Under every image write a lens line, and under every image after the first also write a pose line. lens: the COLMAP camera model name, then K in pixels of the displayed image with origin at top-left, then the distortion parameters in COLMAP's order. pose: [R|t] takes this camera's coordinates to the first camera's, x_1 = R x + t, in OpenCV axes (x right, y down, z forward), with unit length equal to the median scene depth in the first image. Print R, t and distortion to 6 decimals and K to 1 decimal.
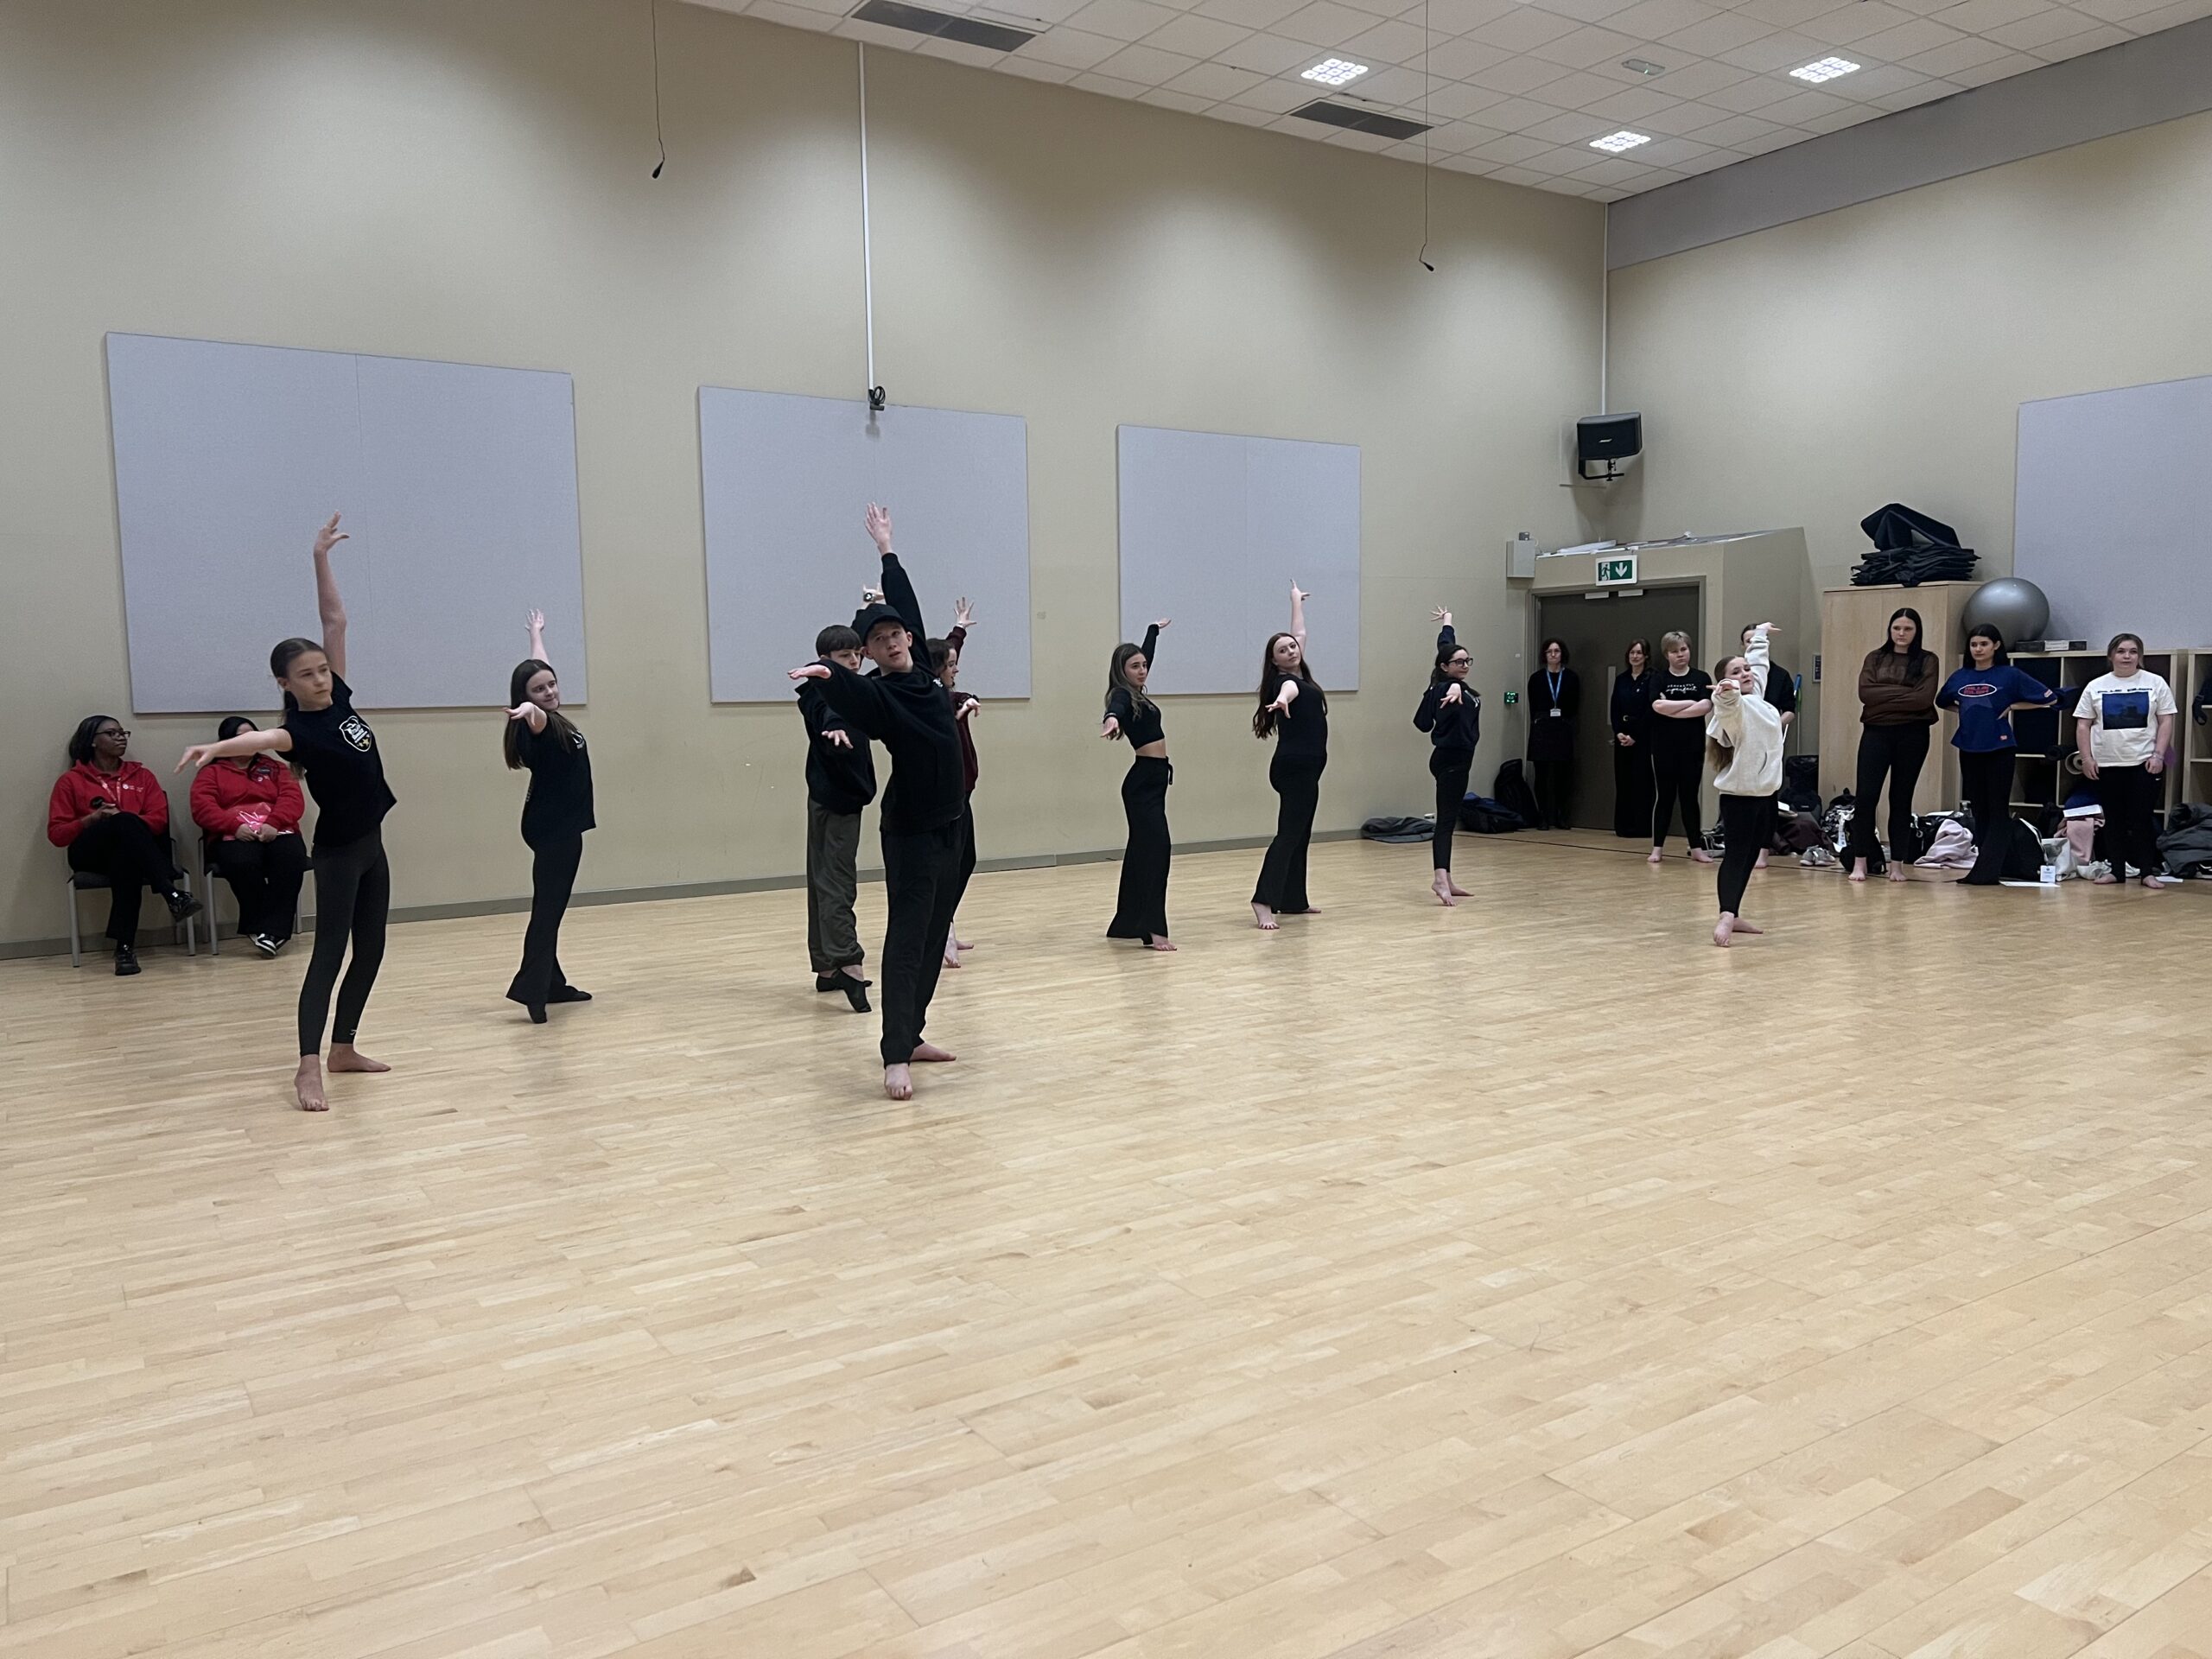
lens RADIAL K [[1622.9, 0, 1106.0], [0, 1622.9, 829.5], [0, 0, 1]] dist [0.084841, -0.111124]
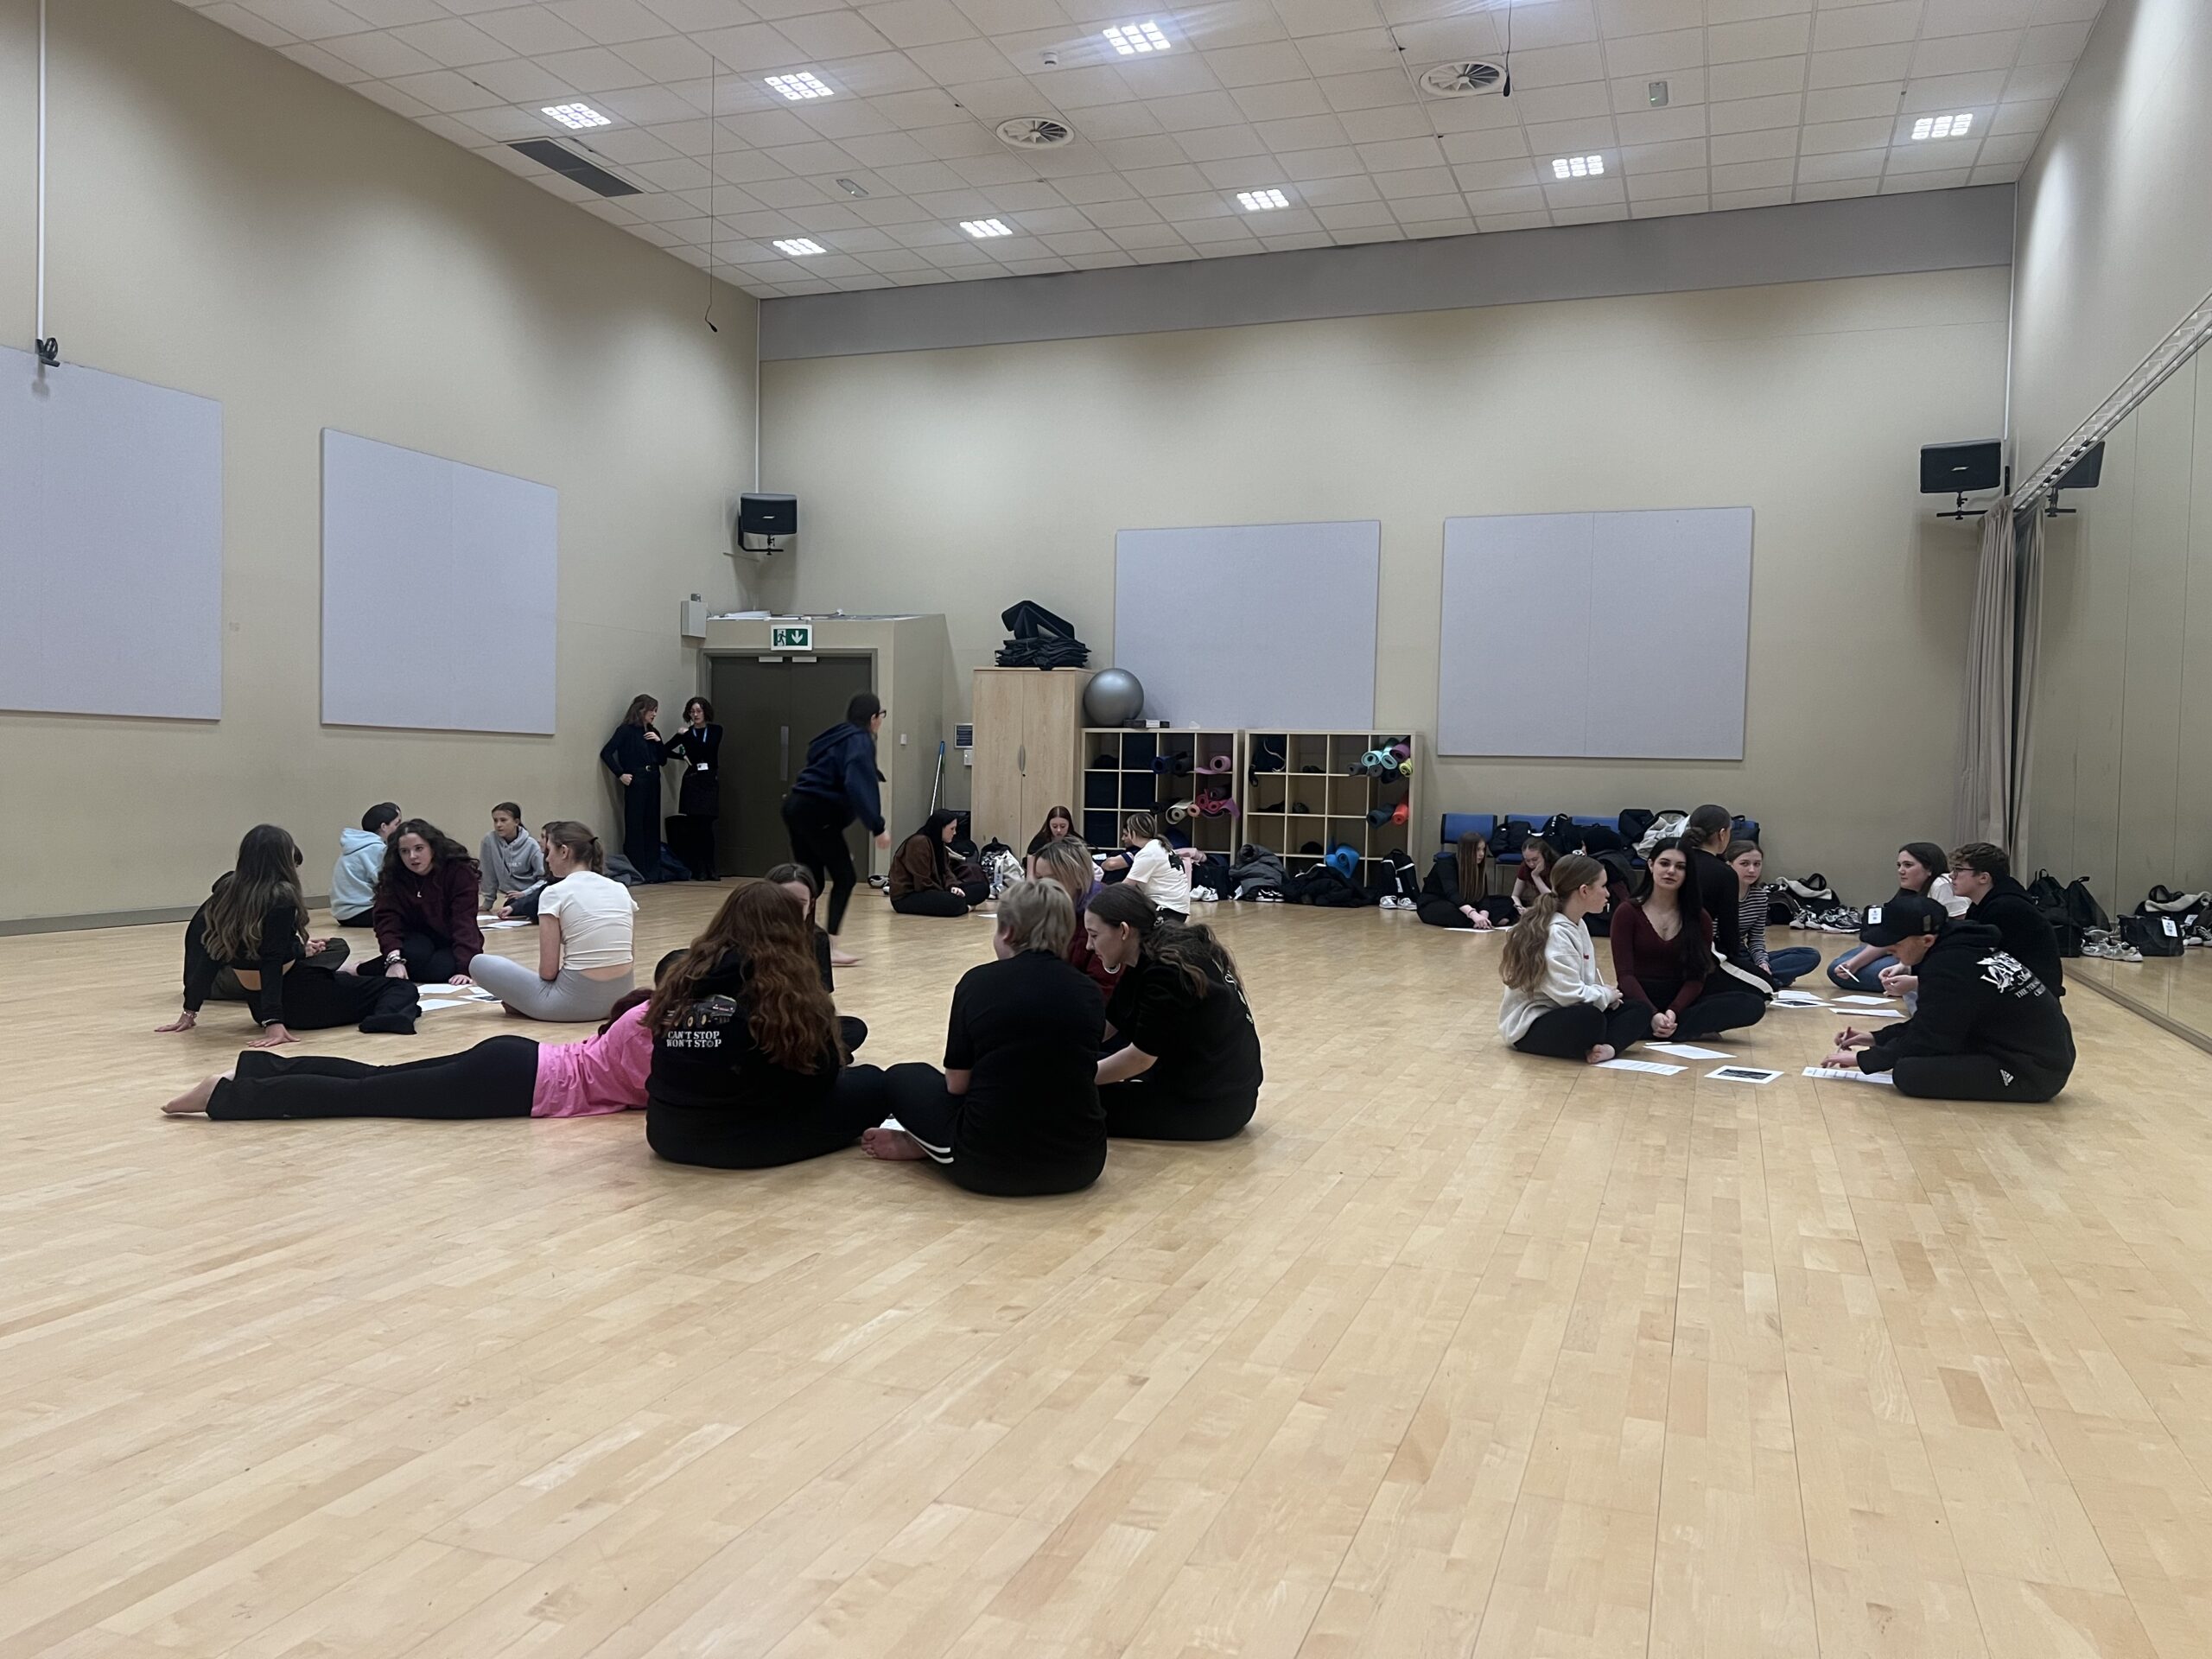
lens RADIAL K [[1622.9, 0, 1106.0], [0, 1622.9, 829.5], [0, 0, 1]] dist [0.084841, -0.111124]
pose [[0.813886, 0.012714, 0.580886, -0.161422], [0.016436, 0.998857, -0.044891, 0.022713], [-0.580792, 0.046084, 0.812746, 0.013783]]
